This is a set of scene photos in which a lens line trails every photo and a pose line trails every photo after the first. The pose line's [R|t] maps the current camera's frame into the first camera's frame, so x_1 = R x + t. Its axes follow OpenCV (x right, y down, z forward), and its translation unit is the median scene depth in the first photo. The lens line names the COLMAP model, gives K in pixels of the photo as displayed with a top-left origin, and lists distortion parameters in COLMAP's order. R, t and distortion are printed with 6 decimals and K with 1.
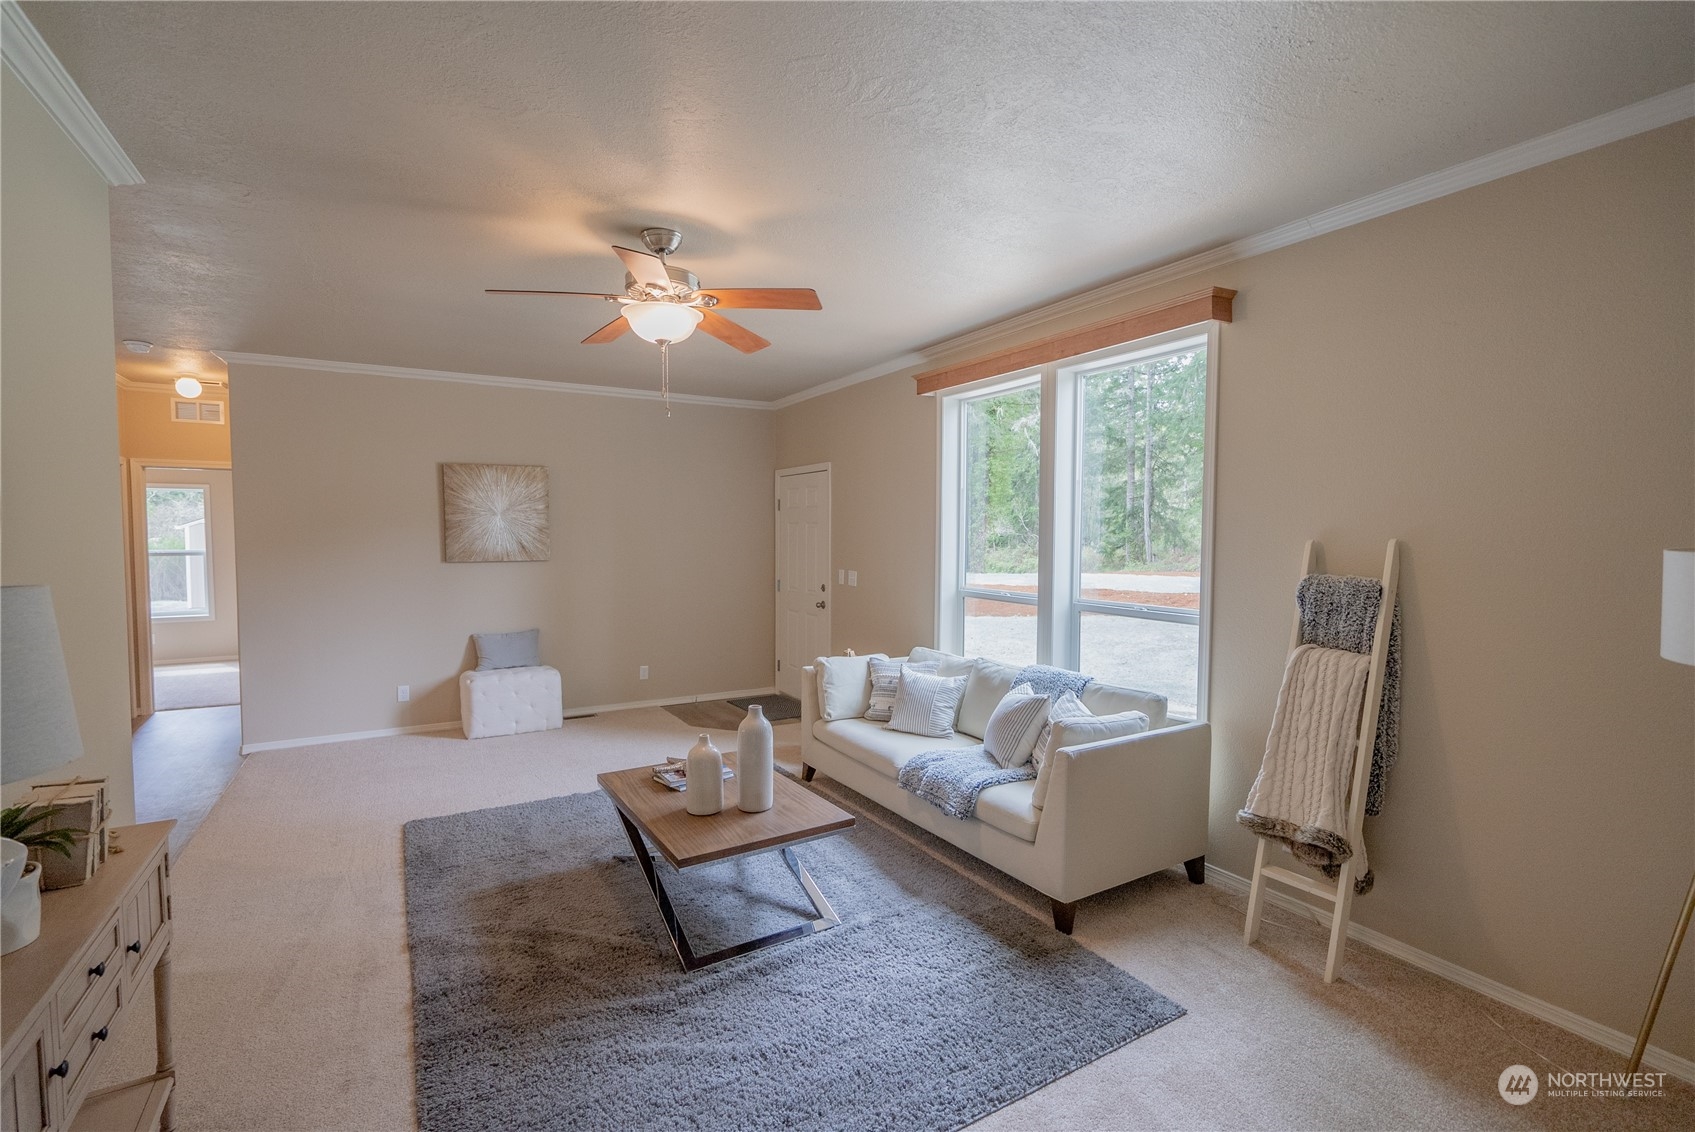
lens RADIAL K [[754.7, 0, 845.6], [0, 754.7, 572.7], [0, 0, 1]] dist [0.000080, 0.000055]
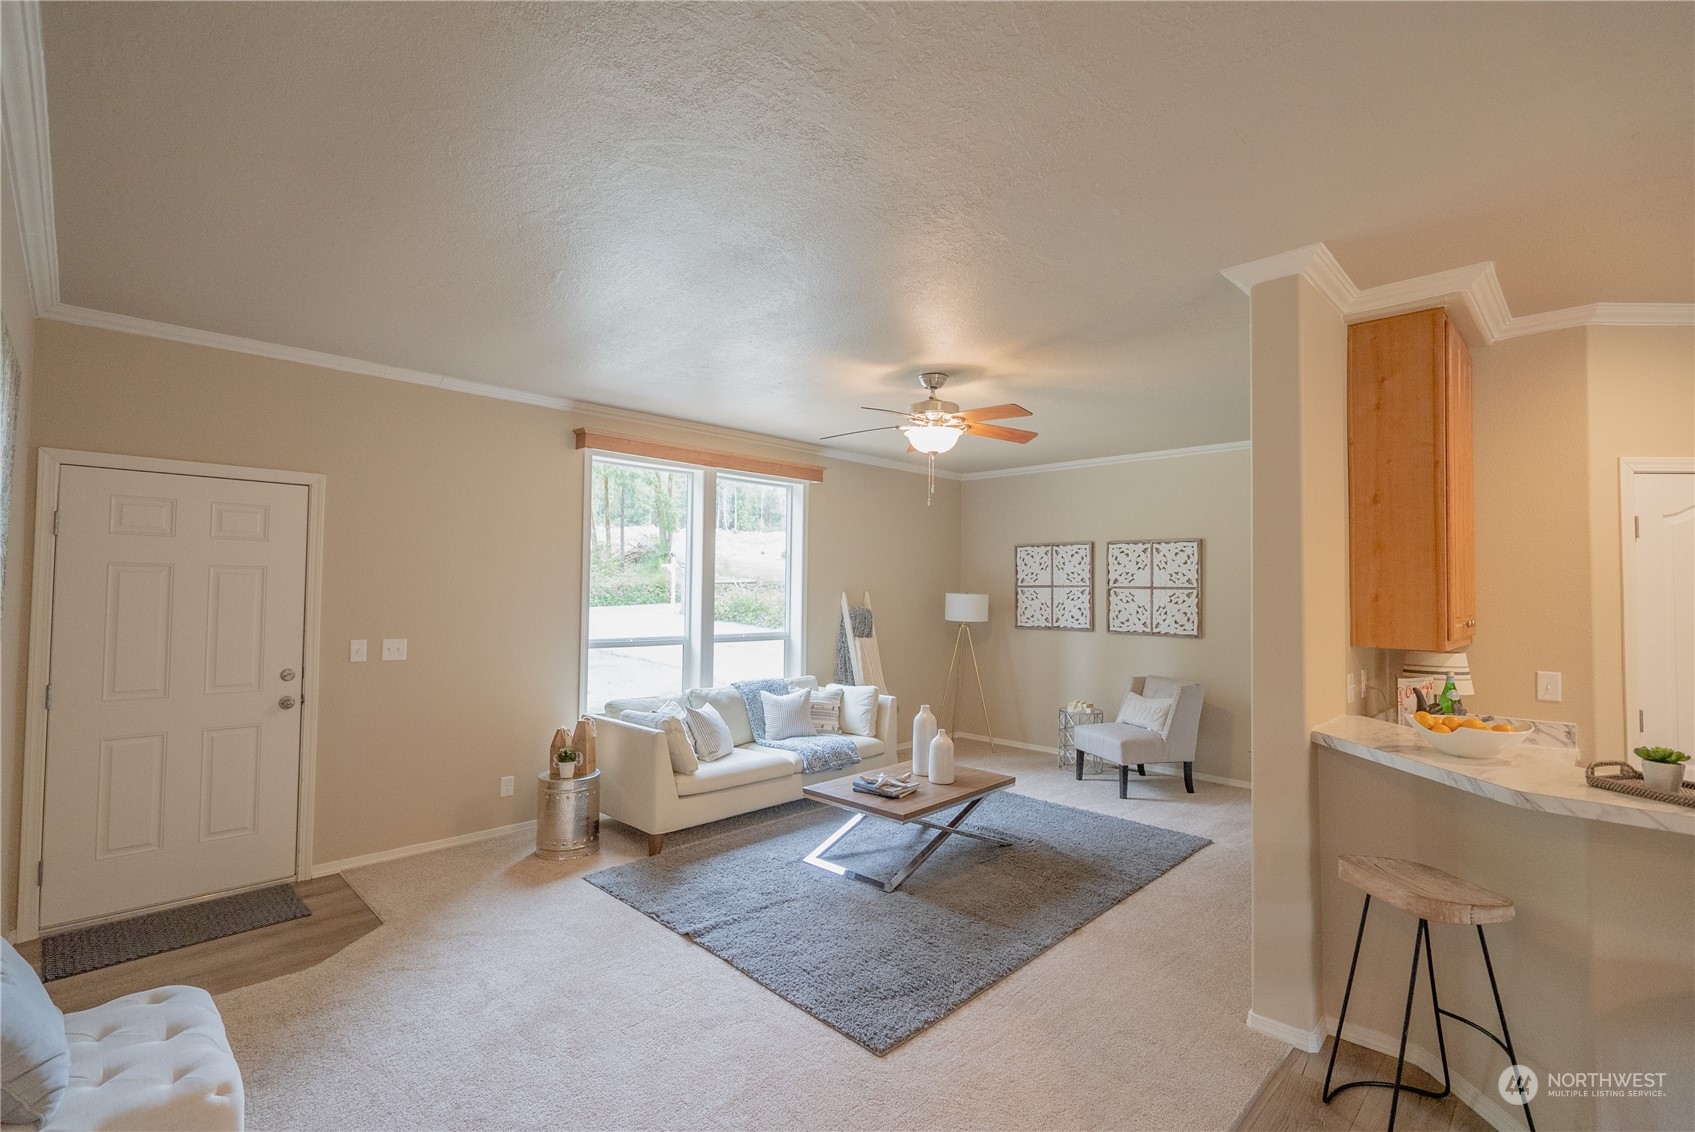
lens RADIAL K [[763.5, 0, 835.9], [0, 763.5, 566.1], [0, 0, 1]] dist [-0.000868, 0.000062]
pose [[-0.244873, 0.022032, 0.969305, -0.948980], [0.041352, 0.999069, -0.012262, -0.053854], [-0.968673, 0.037080, -0.245556, 0.930946]]
